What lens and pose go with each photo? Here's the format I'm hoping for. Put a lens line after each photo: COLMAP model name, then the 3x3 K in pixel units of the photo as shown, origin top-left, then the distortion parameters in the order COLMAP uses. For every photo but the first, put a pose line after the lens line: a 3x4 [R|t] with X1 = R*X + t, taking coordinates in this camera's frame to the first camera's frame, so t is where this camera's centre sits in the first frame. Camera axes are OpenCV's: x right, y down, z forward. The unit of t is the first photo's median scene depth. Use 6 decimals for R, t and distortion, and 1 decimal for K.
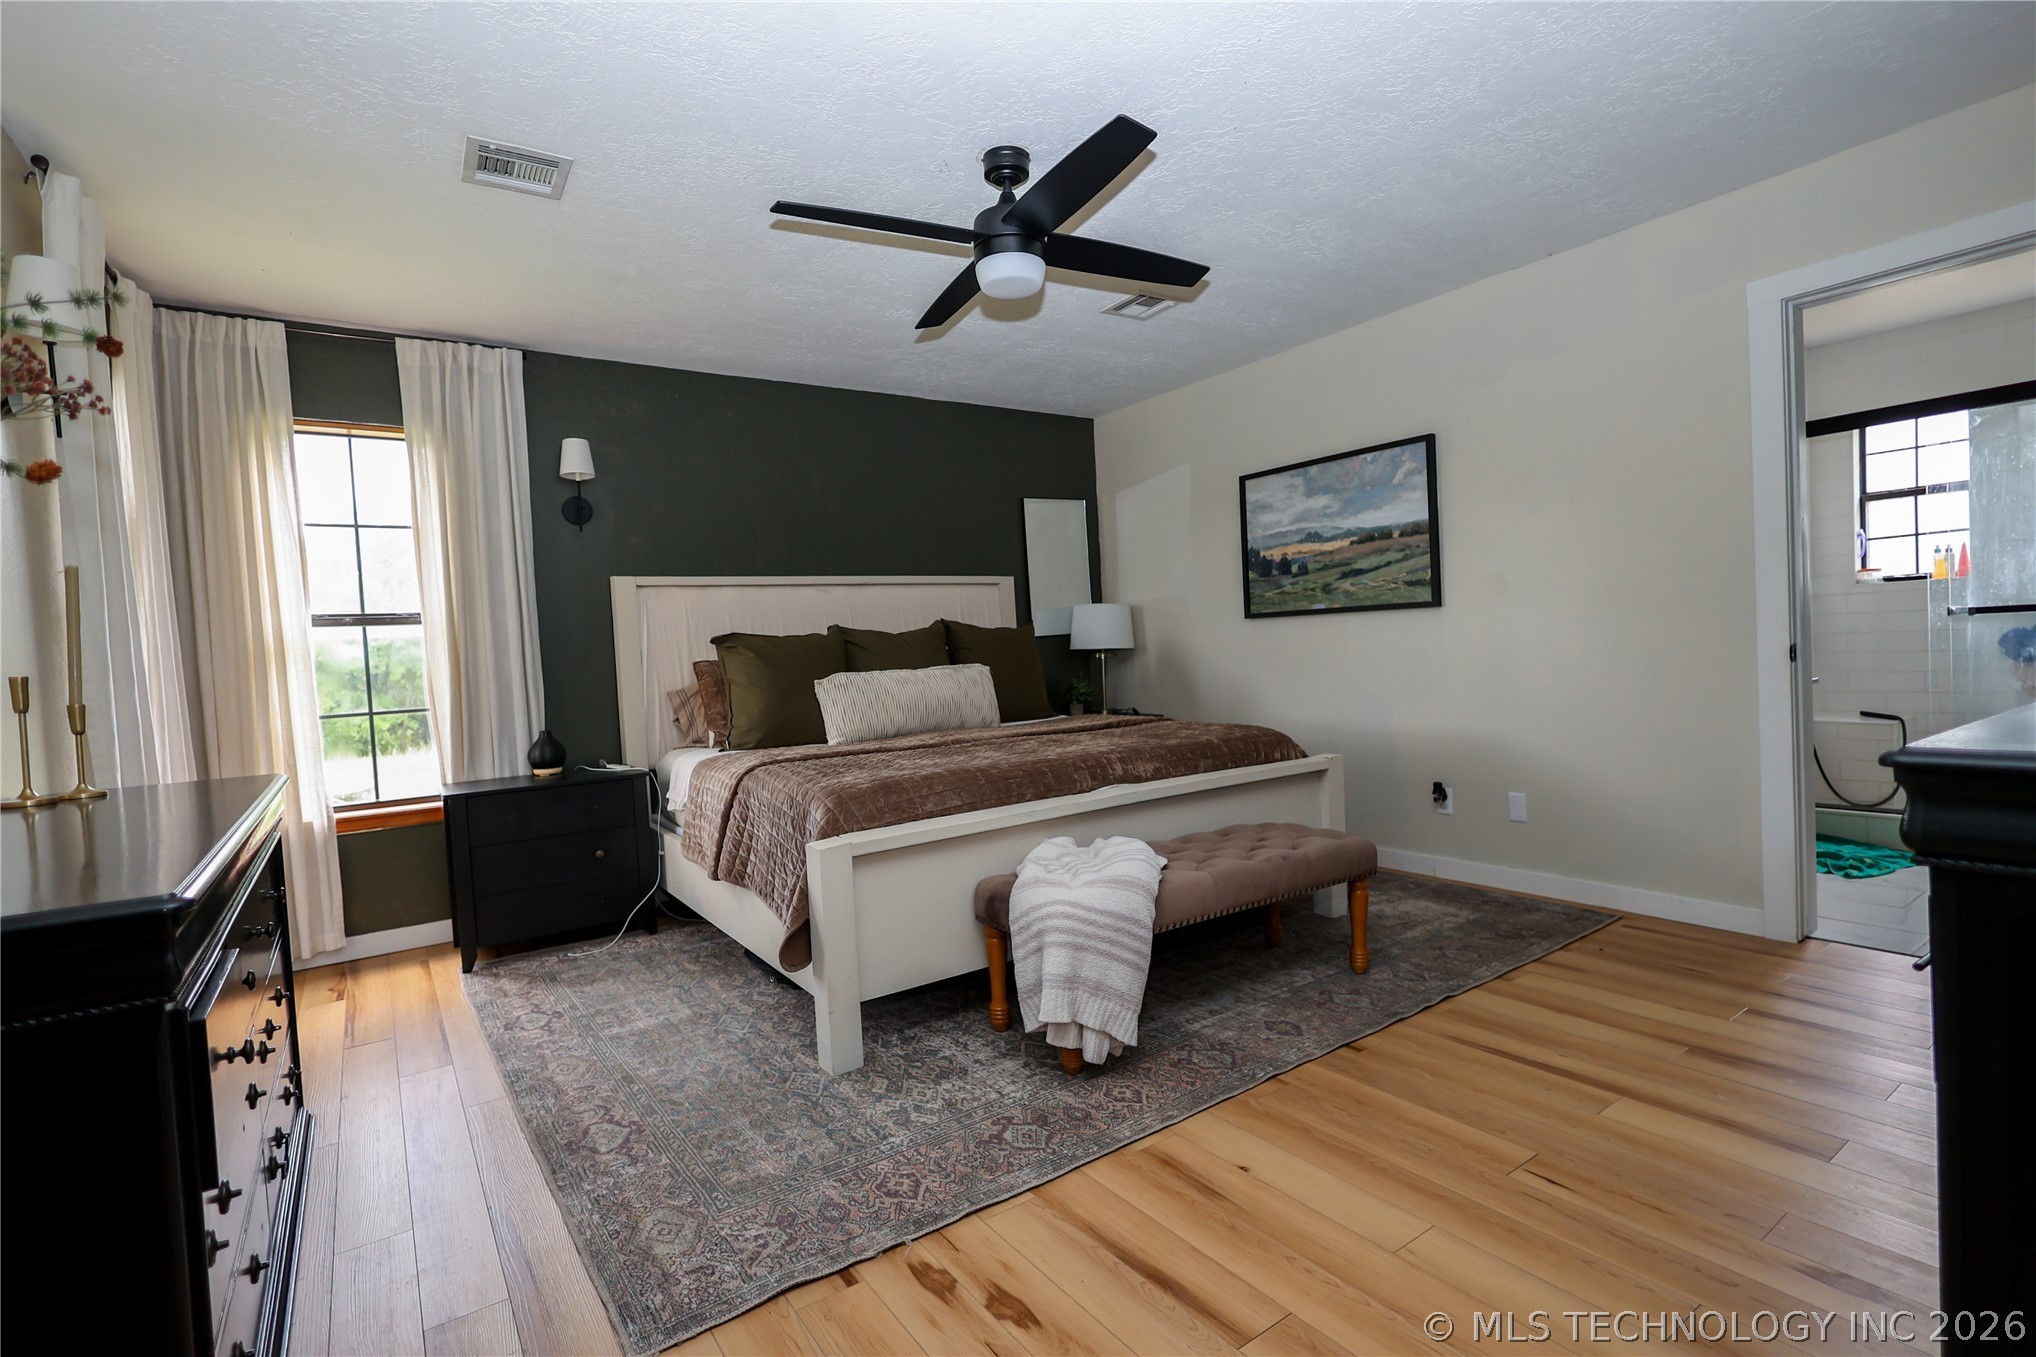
lens RADIAL K [[942.6, 0, 1024.5], [0, 942.6, 680.2], [0, 0, 1]] dist [-0.001326, 0.000560]
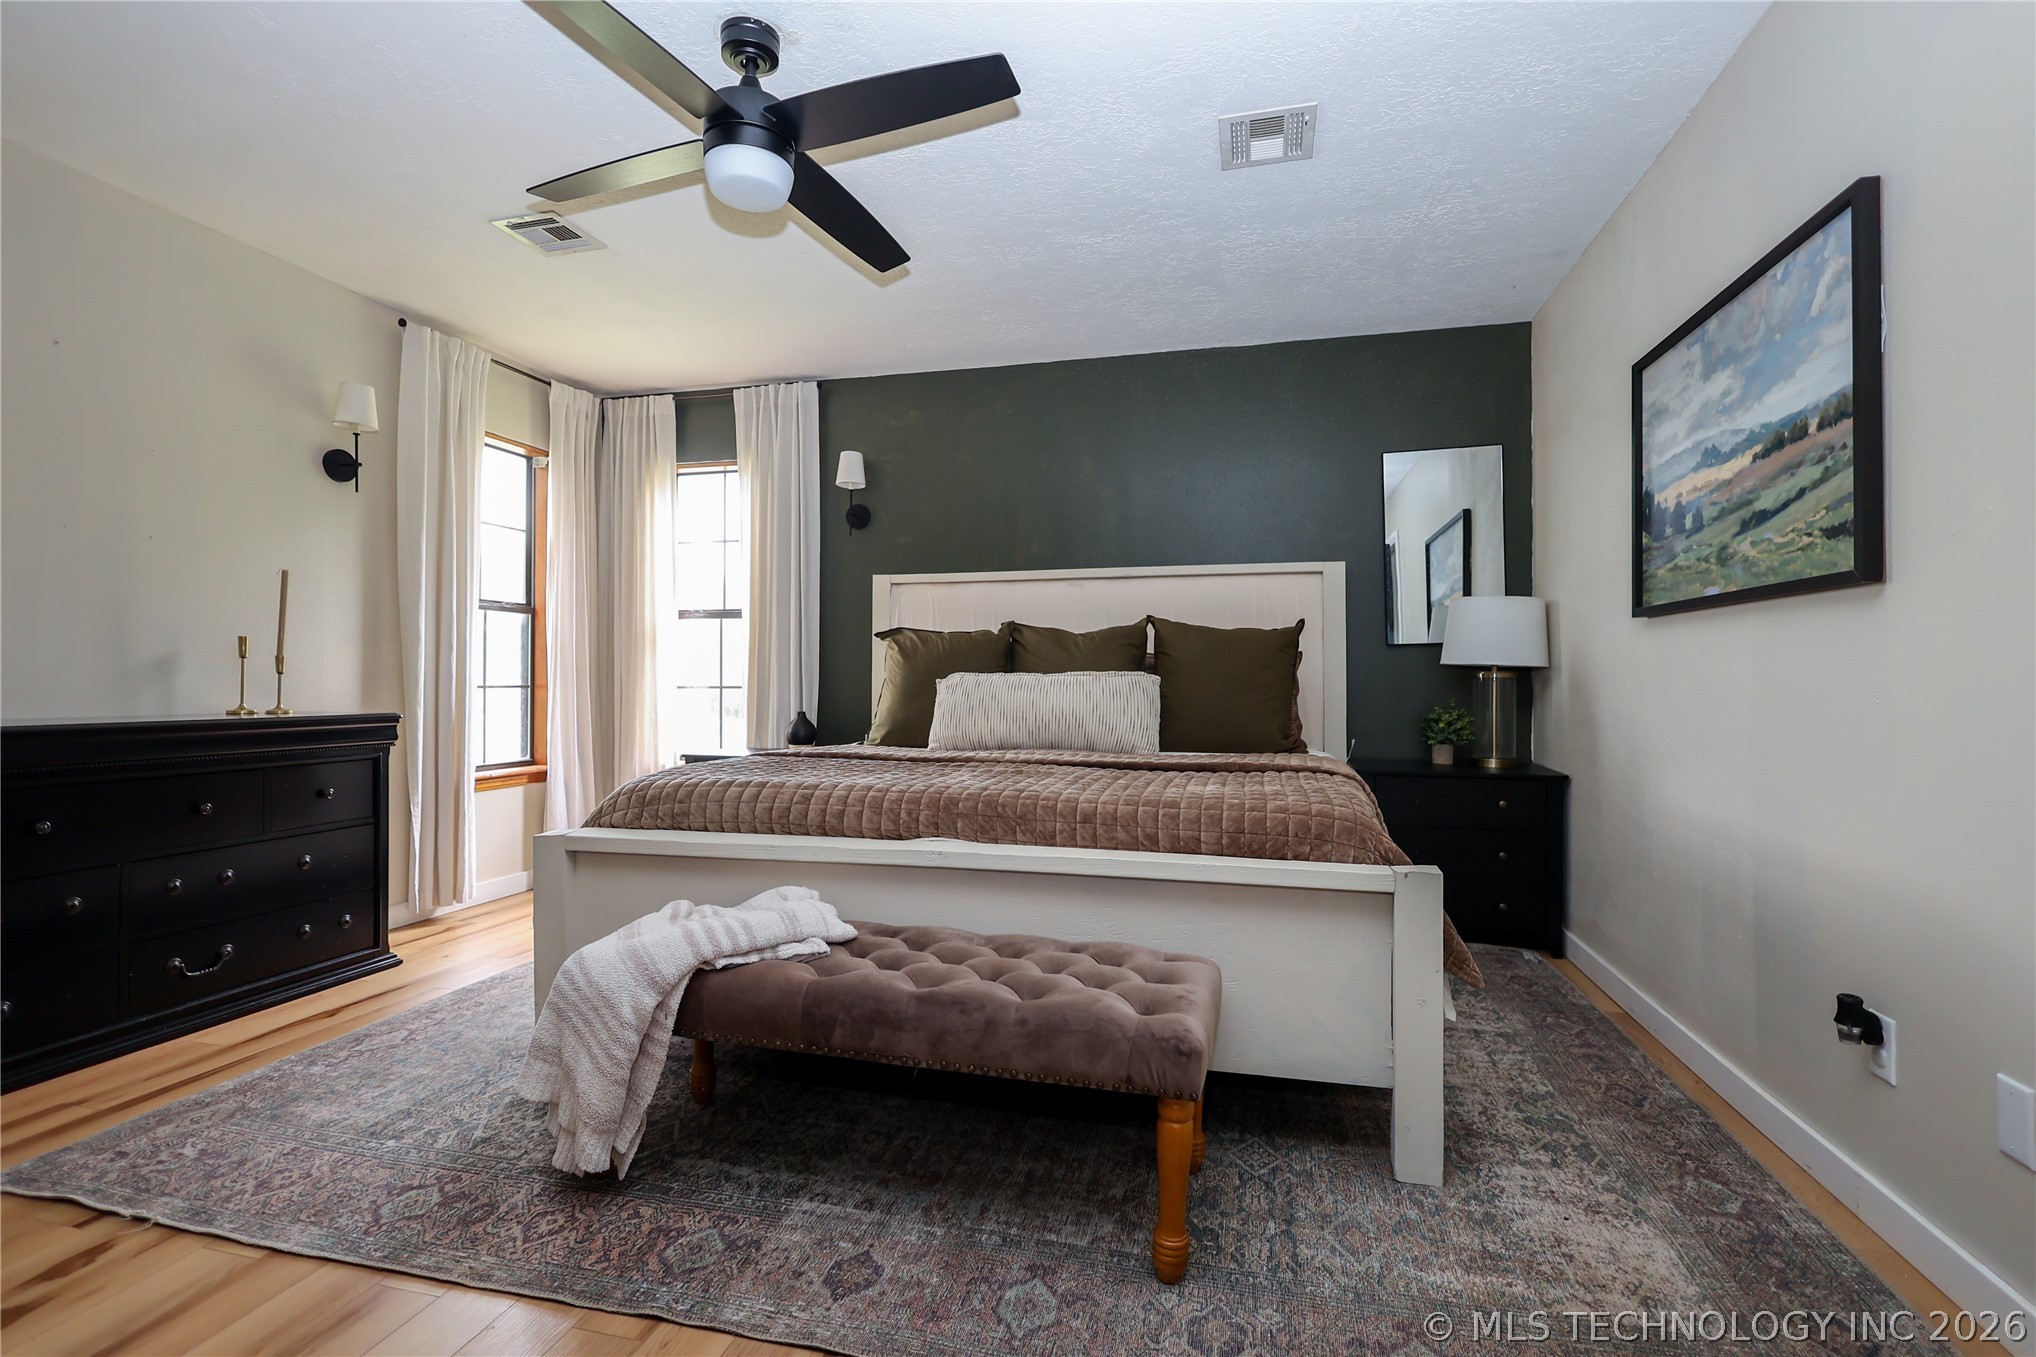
lens RADIAL K [[942.2, 0, 1022.0], [0, 942.2, 676.4], [0, 0, 1]] dist [-0.001256, 0.000455]
pose [[0.655718, 0.048657, -0.753436, 0.500098], [-0.062008, 0.998021, 0.010487, -0.016536], [0.752455, 0.039843, 0.657437, 0.429393]]
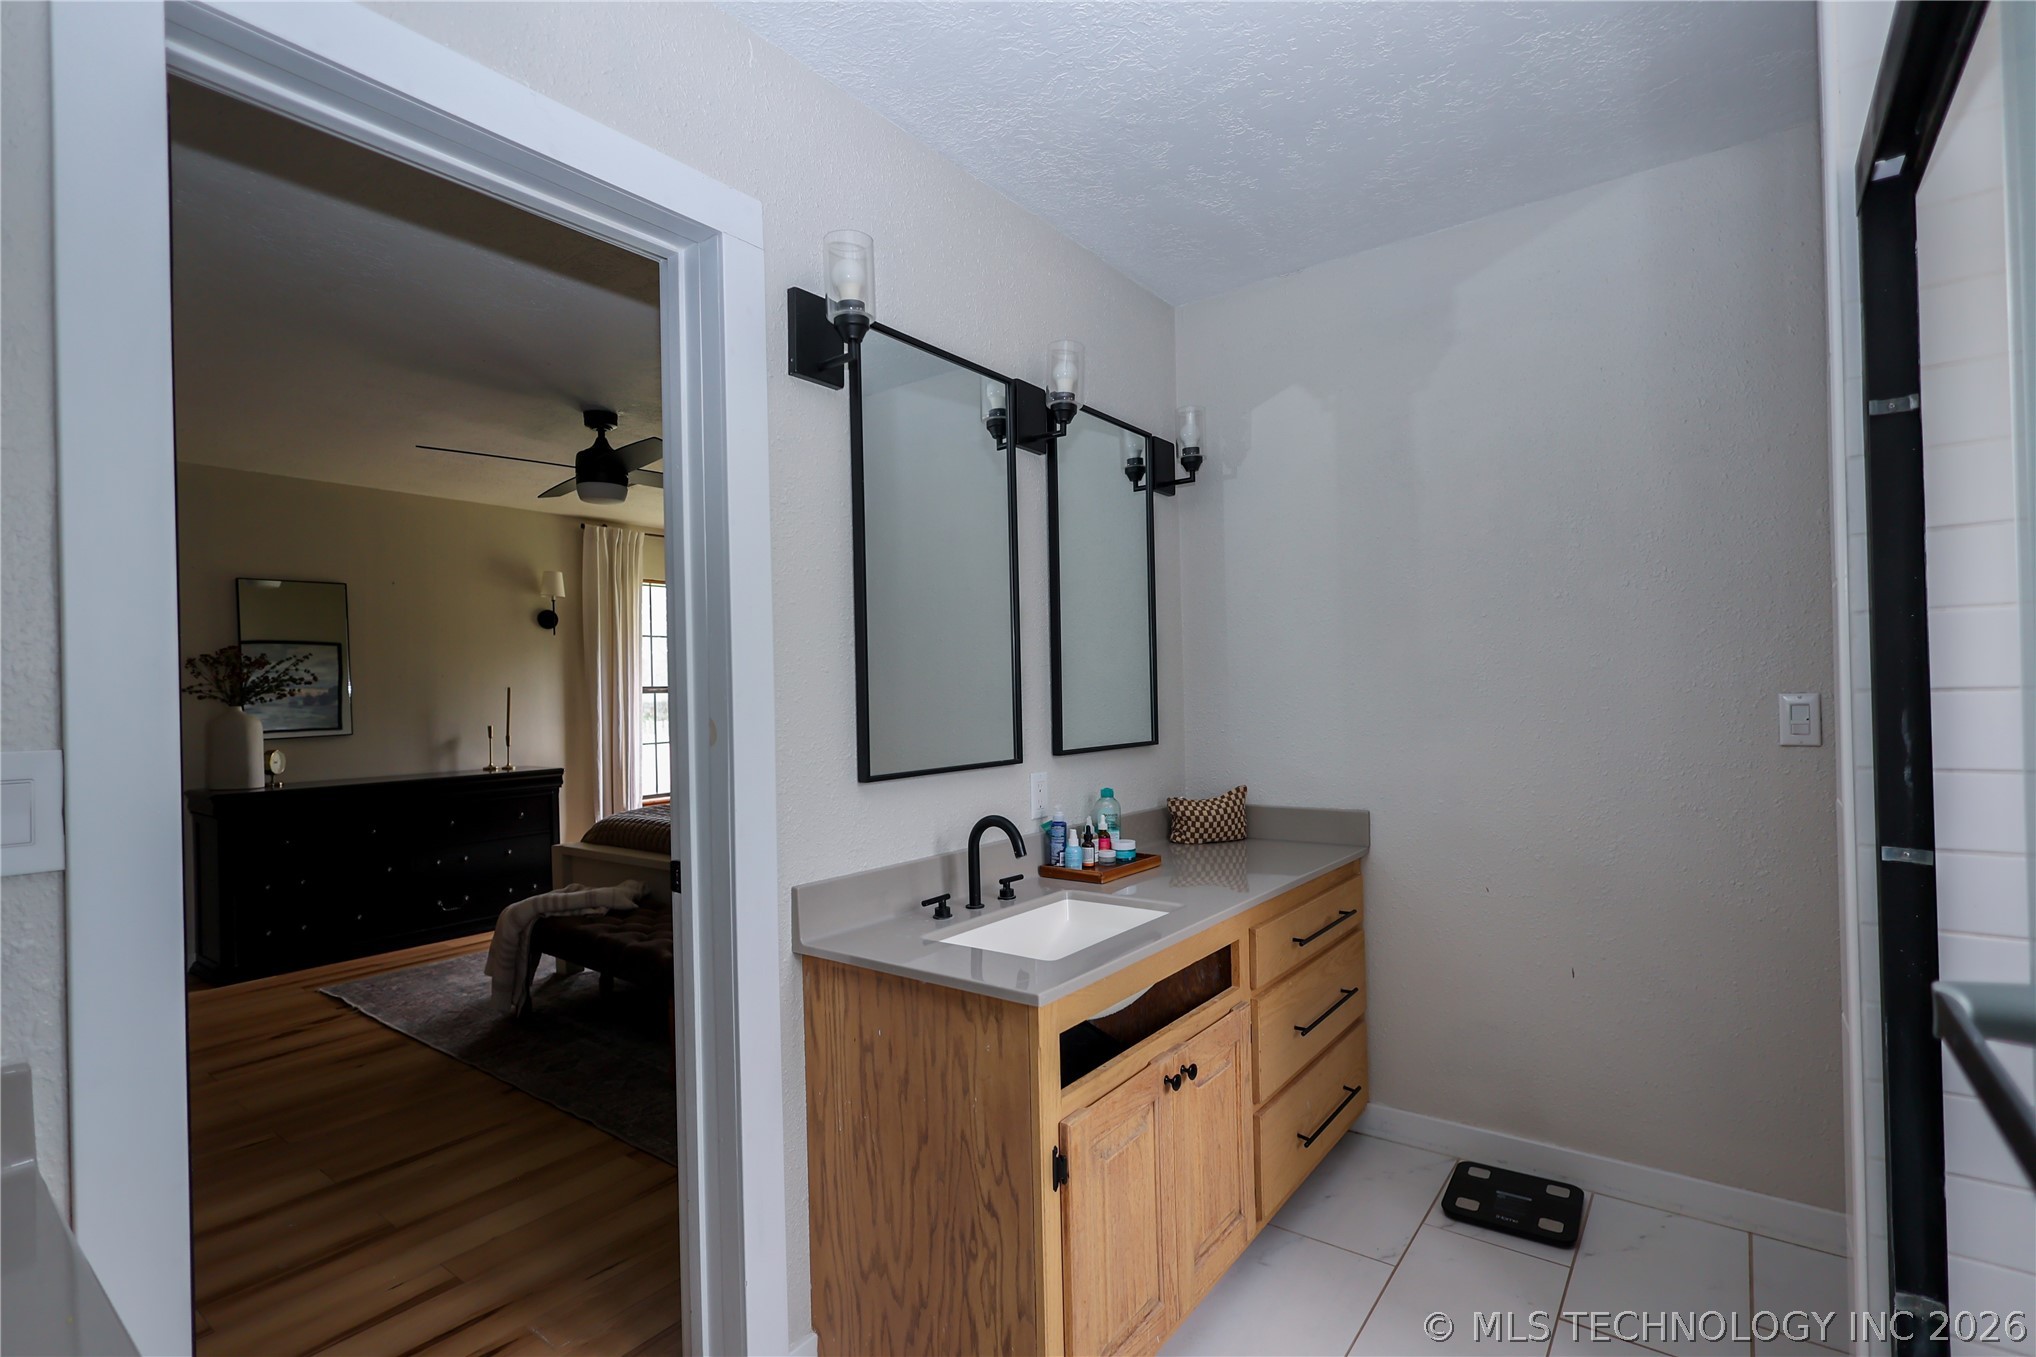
lens RADIAL K [[939.4, 0, 1007.7], [0, 939.4, 682.1], [0, 0, 1]] dist [-0.002458, 0.000730]
pose [[0.304009, 0.034532, -0.952043, 1.044015], [-0.016515, 0.999384, 0.030975, -0.122055], [0.952526, 0.006306, 0.304392, 0.758287]]
